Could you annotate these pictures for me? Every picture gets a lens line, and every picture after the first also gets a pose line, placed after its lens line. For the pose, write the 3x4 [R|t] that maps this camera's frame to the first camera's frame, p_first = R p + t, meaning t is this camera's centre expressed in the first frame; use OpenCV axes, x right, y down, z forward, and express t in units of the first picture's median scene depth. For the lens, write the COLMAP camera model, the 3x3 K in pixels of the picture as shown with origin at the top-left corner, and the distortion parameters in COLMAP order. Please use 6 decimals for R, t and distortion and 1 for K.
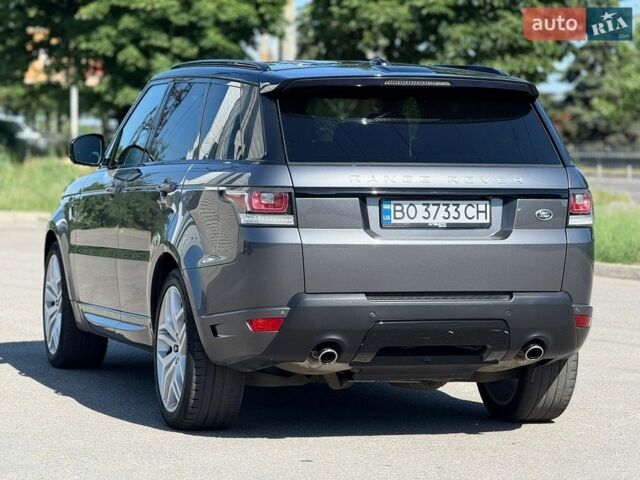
lens RADIAL K [[2689.1, 0, 320.0], [0, 2689.1, 240.0], [0, 0, 1]] dist [0.066868, -67.624587]
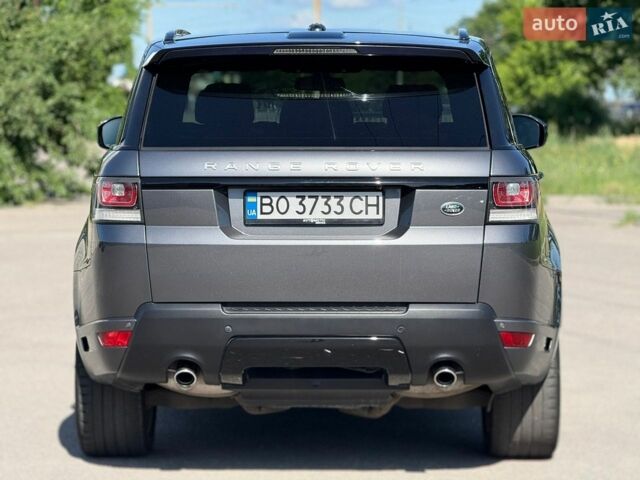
lens RADIAL K [[2689.1, 0, 320.0], [0, 2689.1, 240.0], [0, 0, 1]] dist [0.066868, -67.624587]
pose [[0.956340, 0.001959, -0.292250, 0.287103], [-0.000670, 0.999990, 0.004508, -0.003564], [0.292256, -0.004115, 0.956331, 0.206701]]
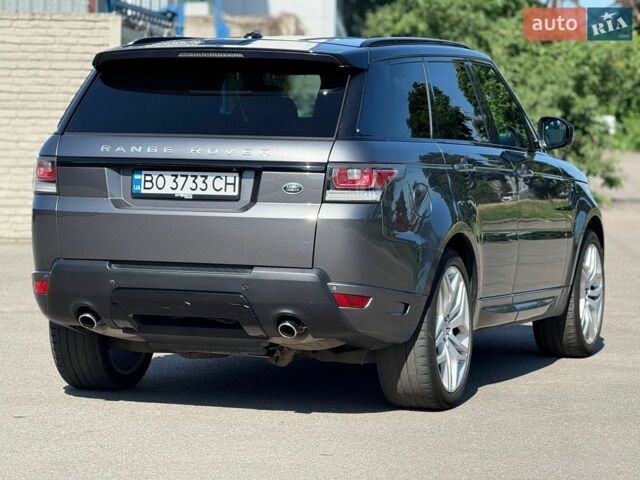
lens RADIAL K [[2689.1, 0, 320.0], [0, 2689.1, 240.0], [0, 0, 1]] dist [0.066868, -67.624587]
pose [[0.826596, 0.031154, -0.561932, 0.646473], [-0.031266, 0.999467, 0.009420, -0.000242], [0.561926, 0.009783, 0.827130, 0.200971]]
